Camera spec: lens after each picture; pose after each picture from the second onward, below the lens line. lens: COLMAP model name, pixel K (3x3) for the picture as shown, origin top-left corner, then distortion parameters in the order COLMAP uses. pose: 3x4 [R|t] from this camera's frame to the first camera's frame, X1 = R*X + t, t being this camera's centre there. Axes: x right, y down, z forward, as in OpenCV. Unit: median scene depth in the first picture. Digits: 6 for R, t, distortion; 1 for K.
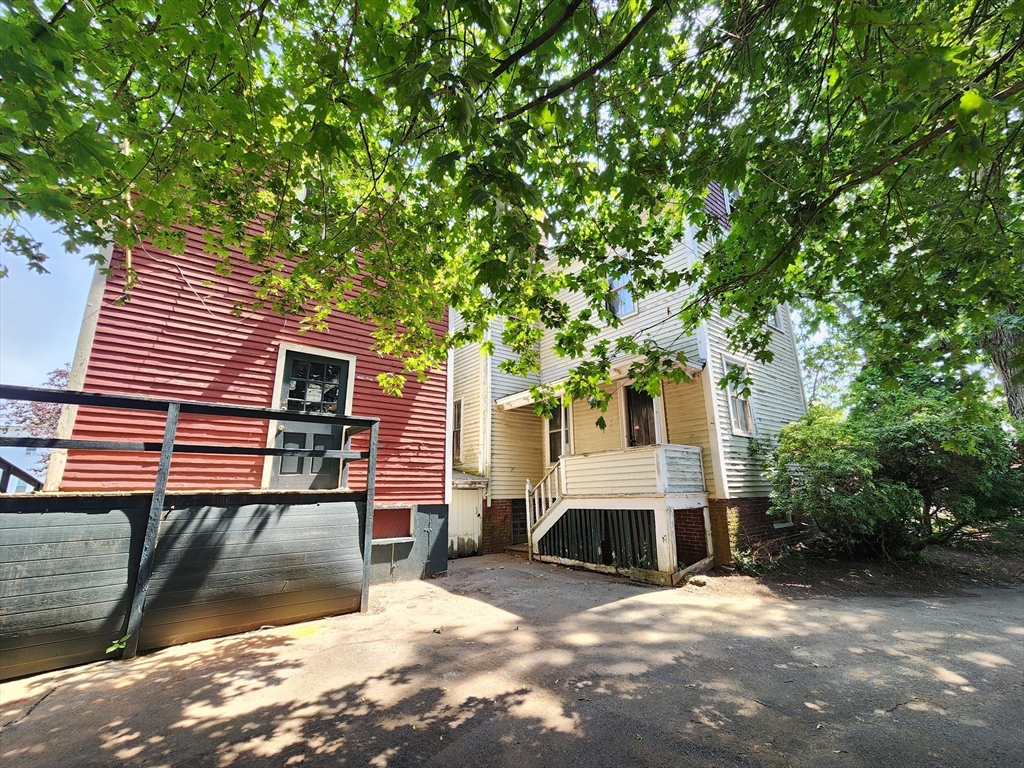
lens RADIAL K [[430.0, 0, 512.0], [0, 430.0, 384.0], [0, 0, 1]] dist [-0.000371, 0.000136]
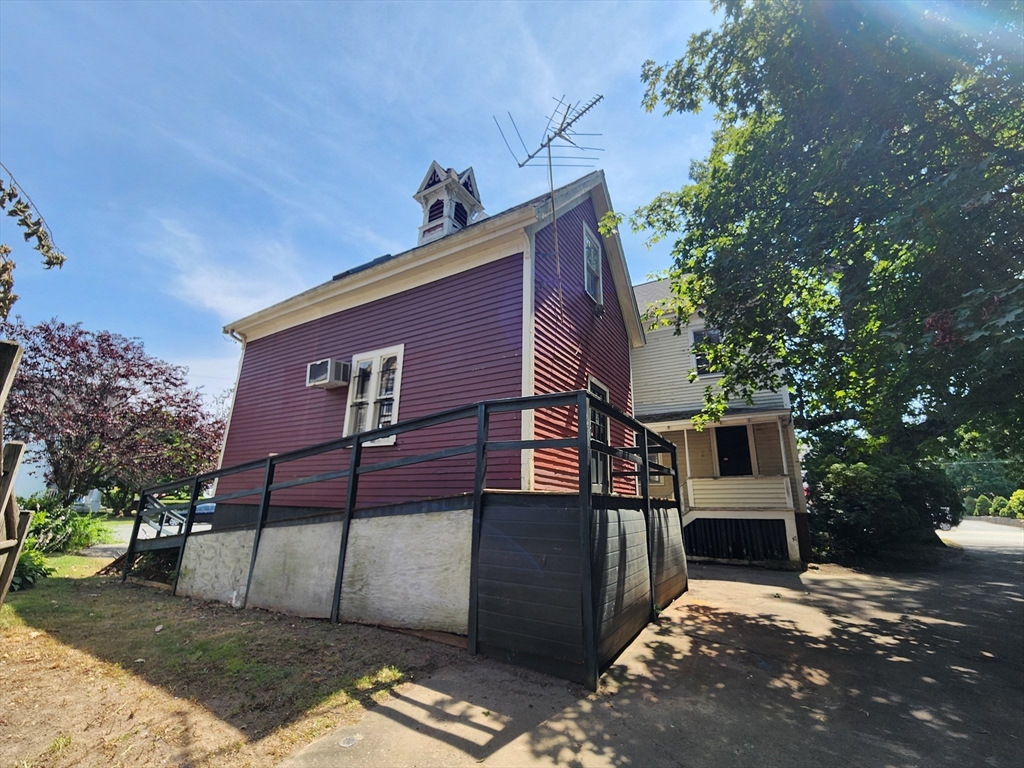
lens RADIAL K [[430.0, 0, 512.0], [0, 430.0, 384.0], [0, 0, 1]] dist [-0.000371, 0.000136]
pose [[0.932988, 0.127506, 0.336565, -1.048774], [-0.118586, 0.991830, -0.047018, 0.013080], [-0.339811, 0.003955, 0.940486, -0.062348]]
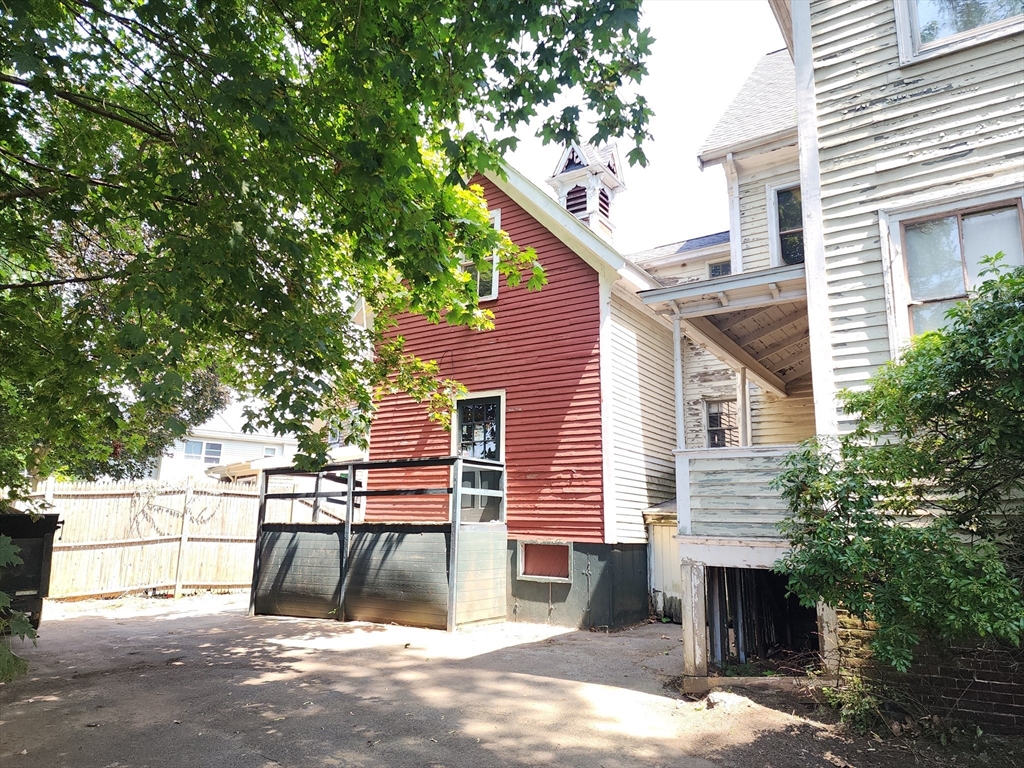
lens RADIAL K [[677.1, 0, 512.0], [0, 677.1, 384.0], [0, 0, 1]] dist [0.078544, -0.000166]
pose [[0.309583, -0.179156, -0.933842, 1.157134], [0.210451, 0.970644, -0.116448, 0.114038], [0.927291, -0.160477, 0.338198, 0.509142]]
